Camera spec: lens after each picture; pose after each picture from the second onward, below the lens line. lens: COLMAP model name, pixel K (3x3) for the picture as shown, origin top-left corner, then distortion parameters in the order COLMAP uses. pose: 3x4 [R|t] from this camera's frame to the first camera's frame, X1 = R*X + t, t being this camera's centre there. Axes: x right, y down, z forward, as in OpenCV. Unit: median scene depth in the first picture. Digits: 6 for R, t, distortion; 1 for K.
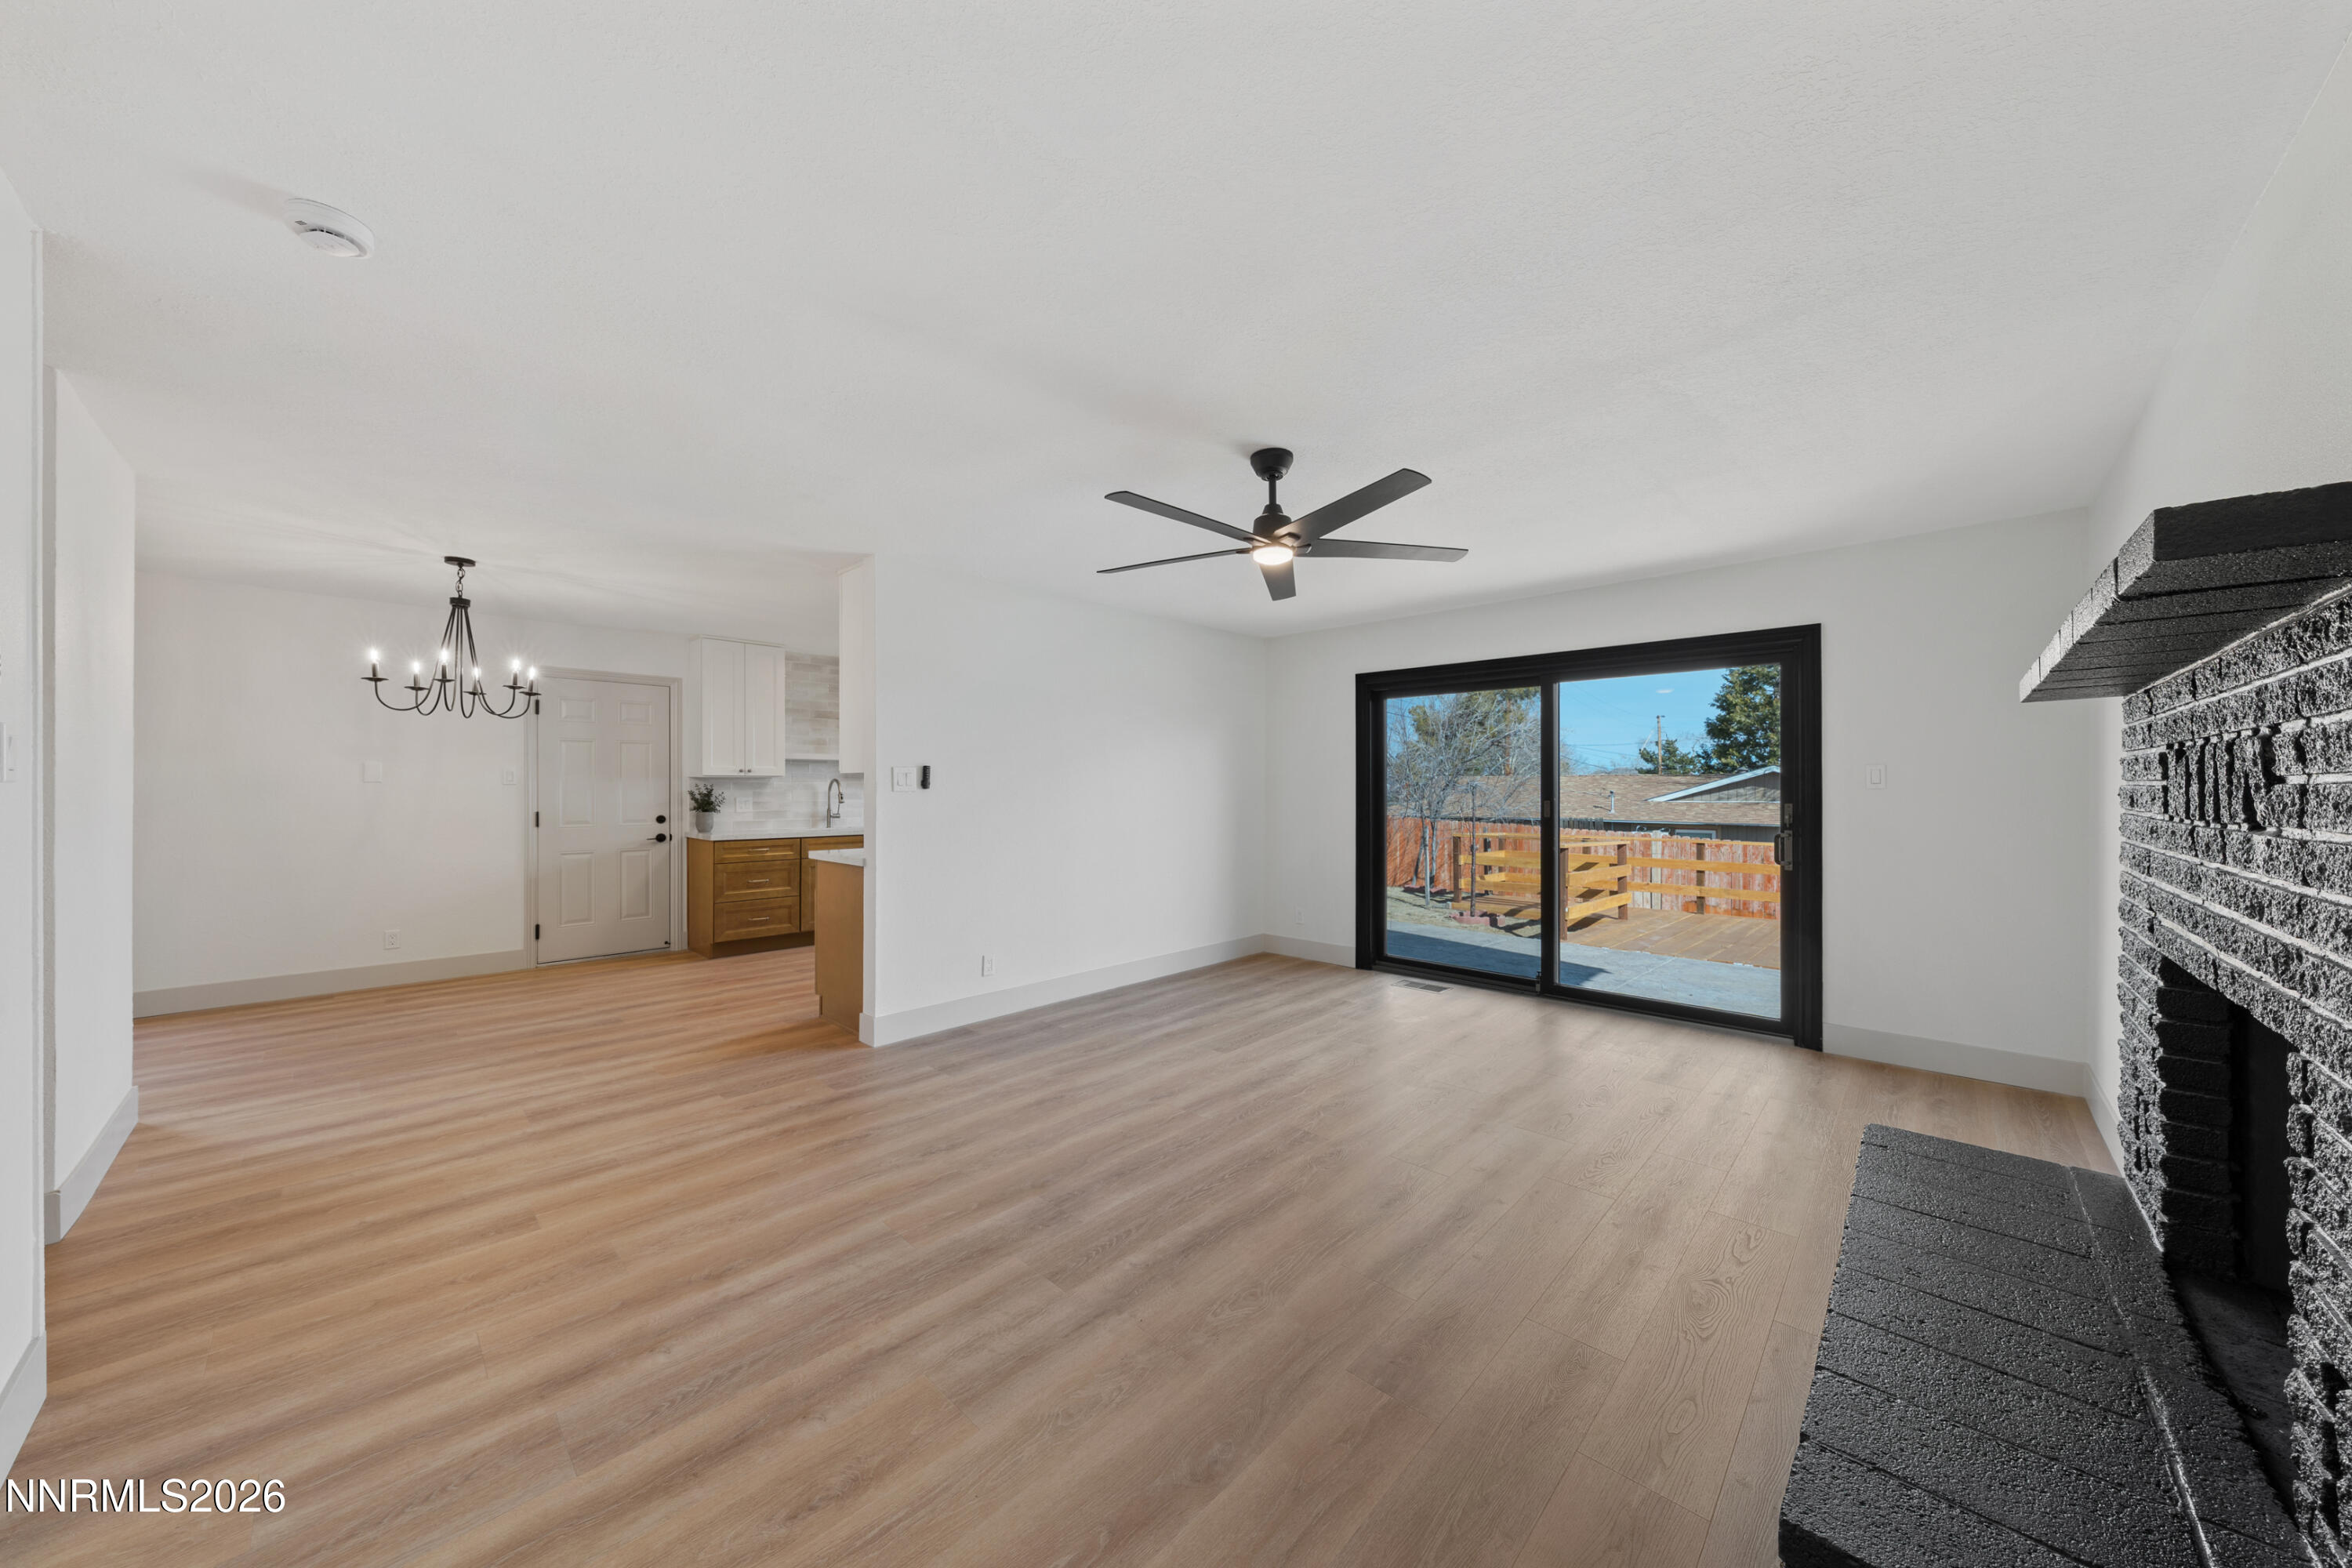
lens RADIAL K [[796.7, 0, 1176.0], [0, 796.7, 784.0], [0, 0, 1]] dist [0.000131, -0.000008]
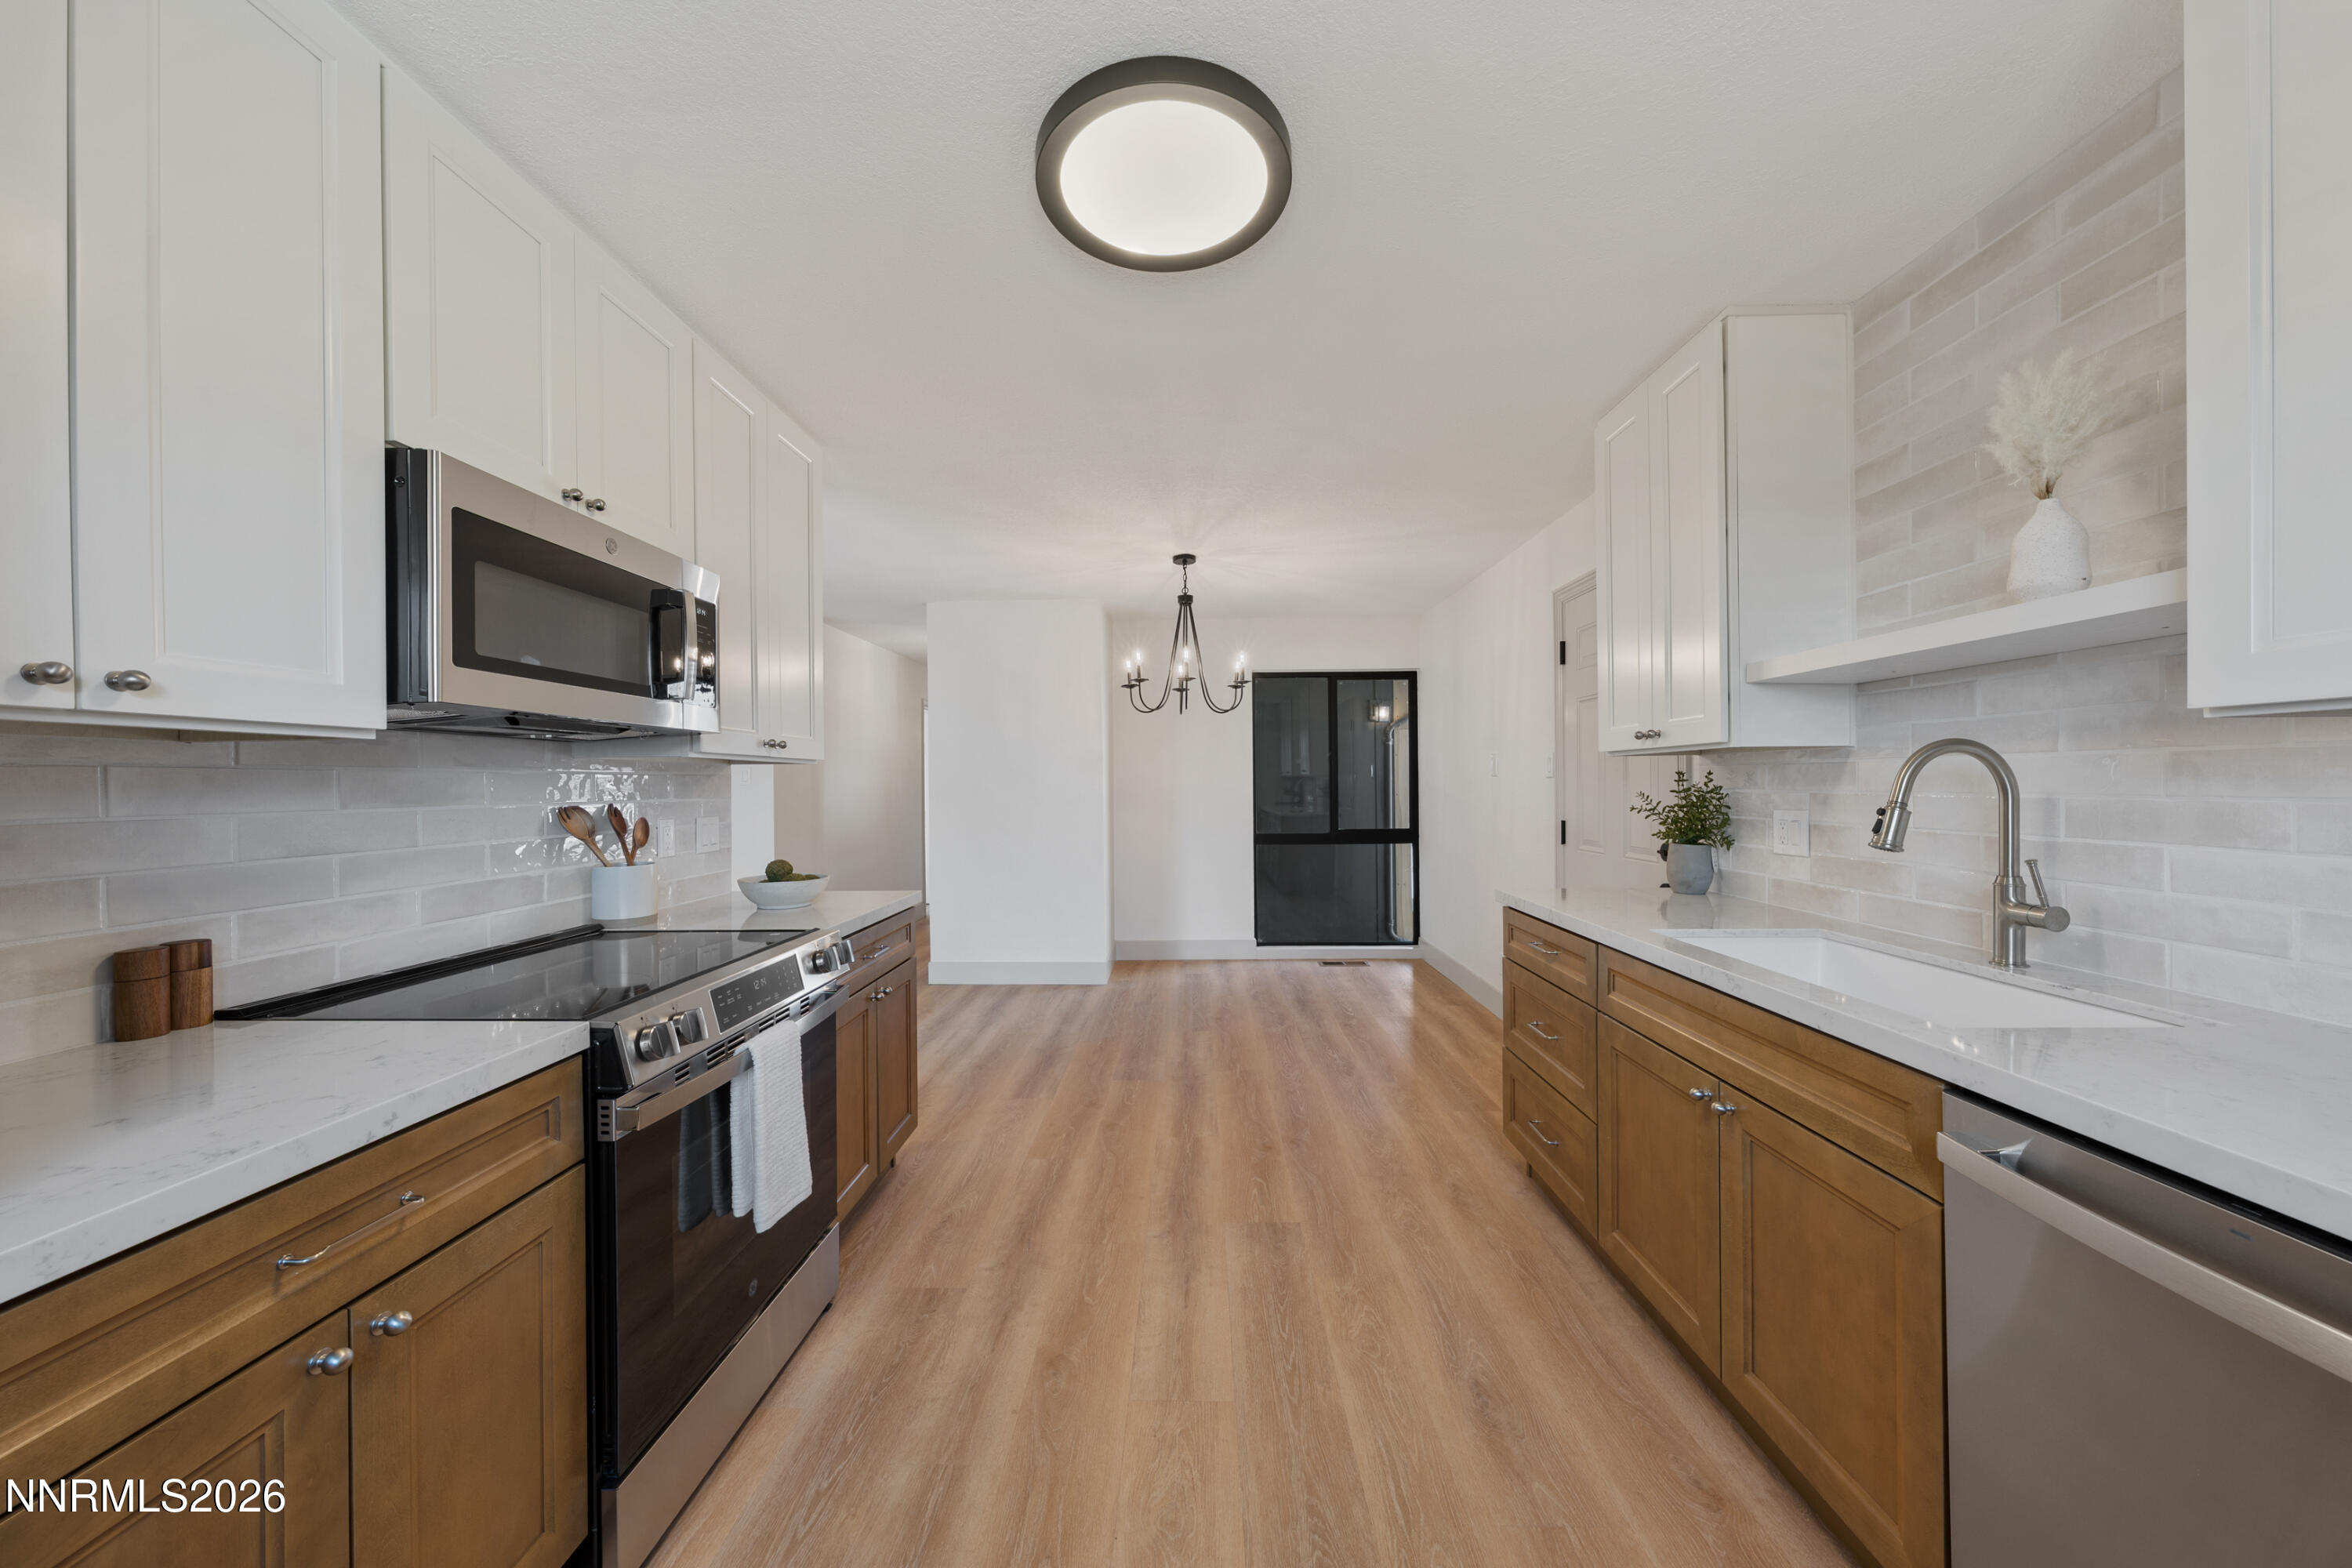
lens RADIAL K [[803.6, 0, 1180.7], [0, 803.6, 778.4], [0, 0, 1]] dist [-0.000913, -0.000092]
pose [[-0.735201, -0.000494, -0.677849, -0.227172], [0.006540, 0.999948, -0.007822, 0.008445], [0.677818, -0.010184, -0.735159, 1.842853]]
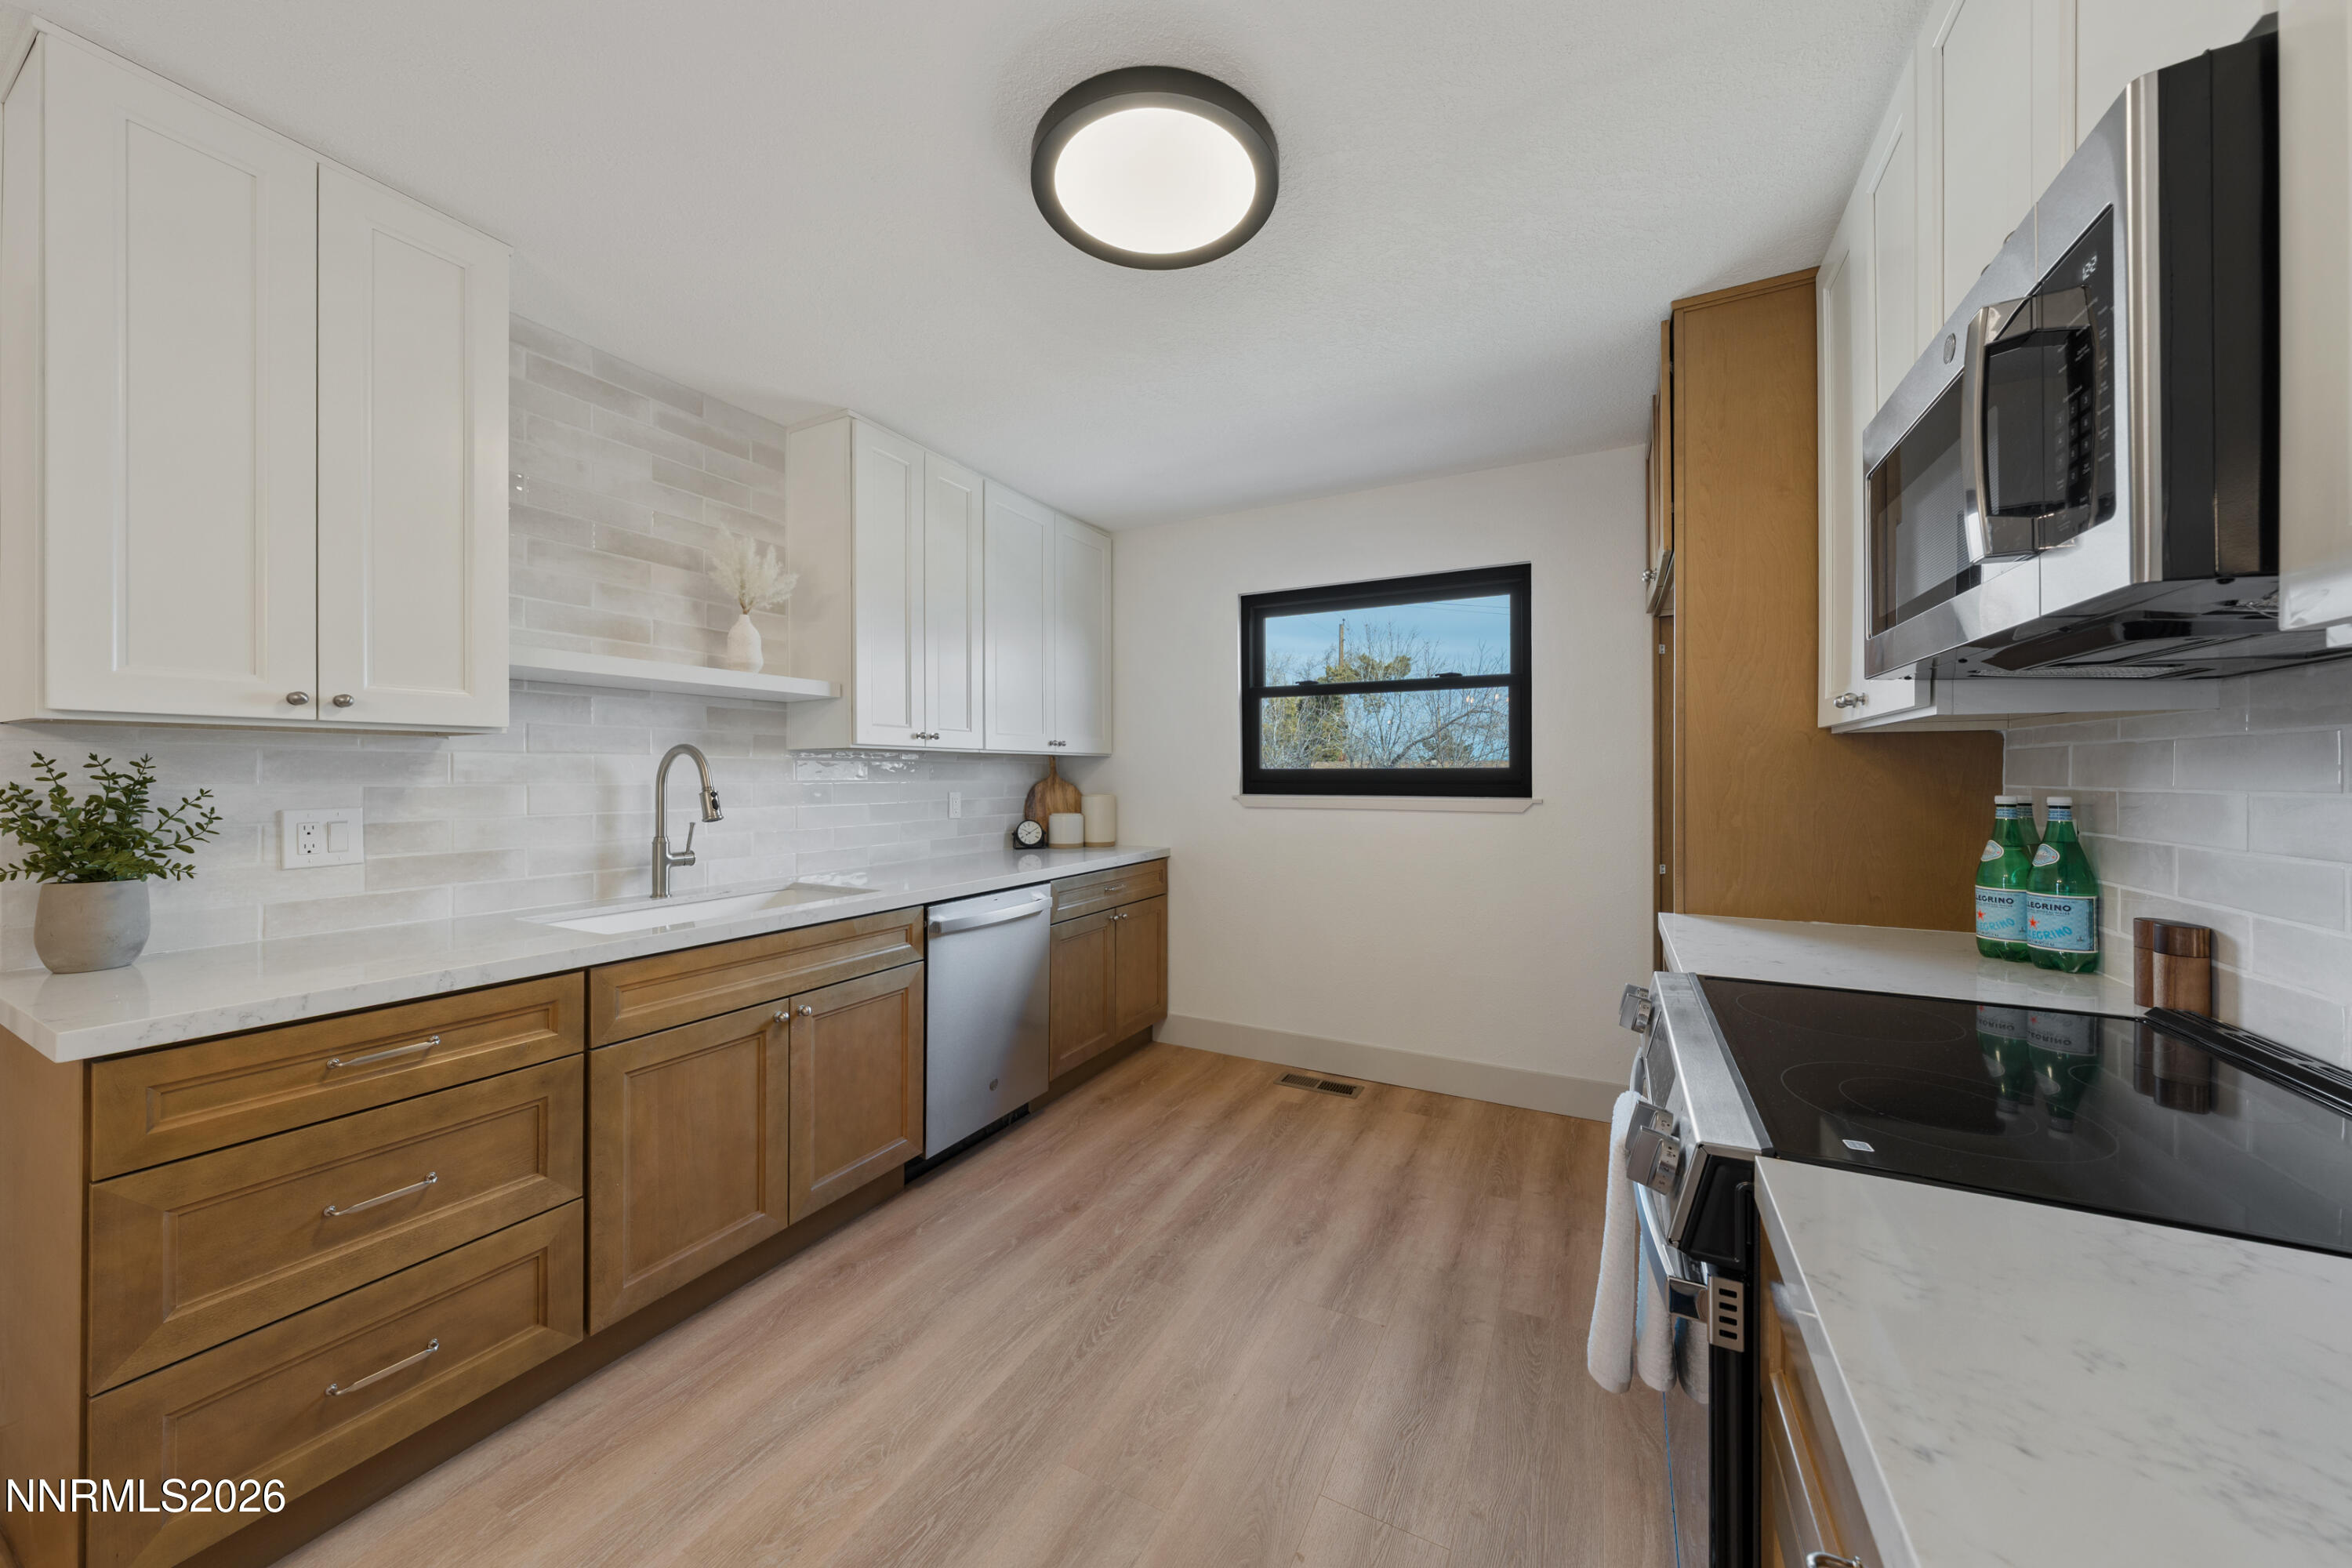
lens RADIAL K [[811.9, 0, 1162.7], [0, 811.9, 768.9], [0, 0, 1]] dist [-0.000225, -0.000031]
pose [[0.964813, -0.002445, 0.262926, -0.595214], [0.003892, 0.999980, -0.004983, 0.010363], [-0.262909, 0.005830, 0.964803, 1.152751]]
